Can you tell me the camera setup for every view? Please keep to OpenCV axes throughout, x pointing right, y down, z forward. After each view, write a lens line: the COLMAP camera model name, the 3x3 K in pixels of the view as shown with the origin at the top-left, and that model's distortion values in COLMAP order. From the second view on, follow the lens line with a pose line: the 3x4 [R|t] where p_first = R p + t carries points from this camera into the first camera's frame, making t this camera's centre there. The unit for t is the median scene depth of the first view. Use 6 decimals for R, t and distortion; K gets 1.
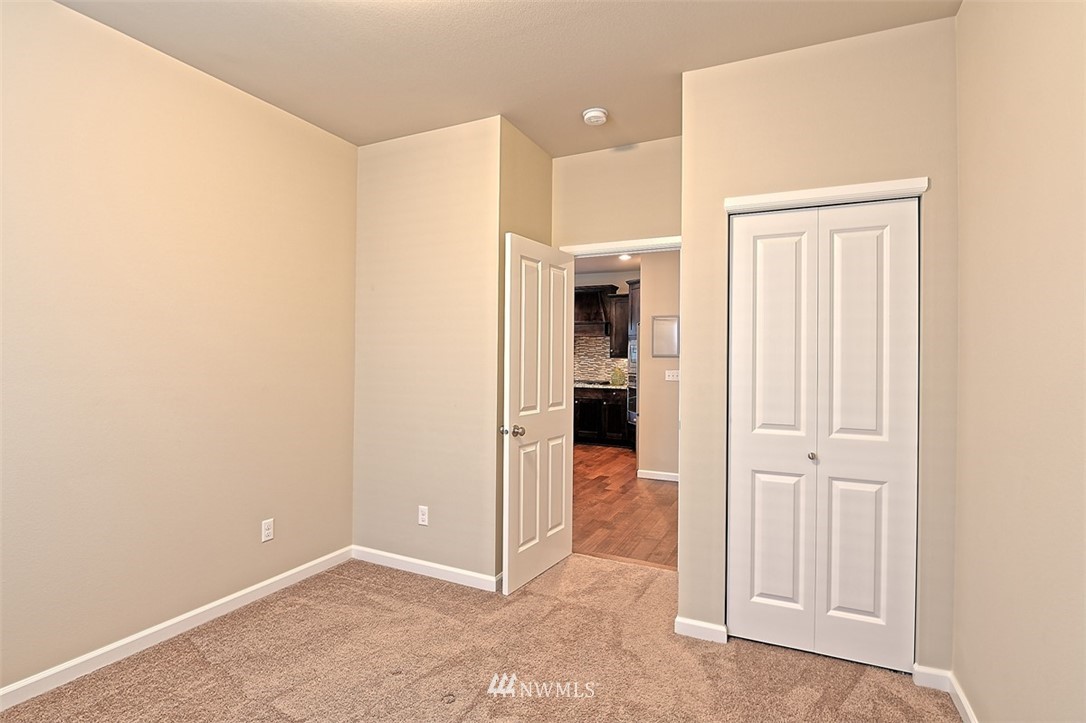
lens RADIAL K [[528.2, 0, 545.2], [0, 528.2, 352.2], [0, 0, 1]] dist [-0.008742, -0.007494]
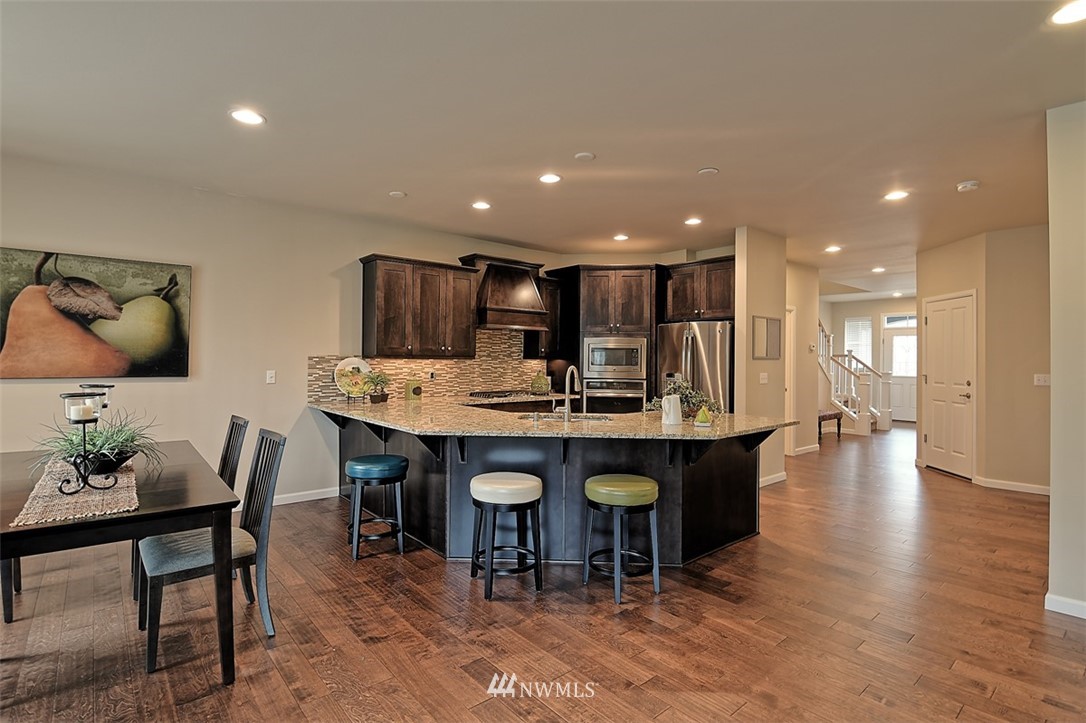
lens RADIAL K [[528.2, 0, 539.0], [0, 528.2, 359.1], [0, 0, 1]] dist [-0.008742, -0.007494]
pose [[0.420642, -0.008113, 0.907191, -0.575100], [-0.009543, 0.999865, 0.013367, 0.000094], [-0.907177, -0.014280, 0.420507, 0.679482]]
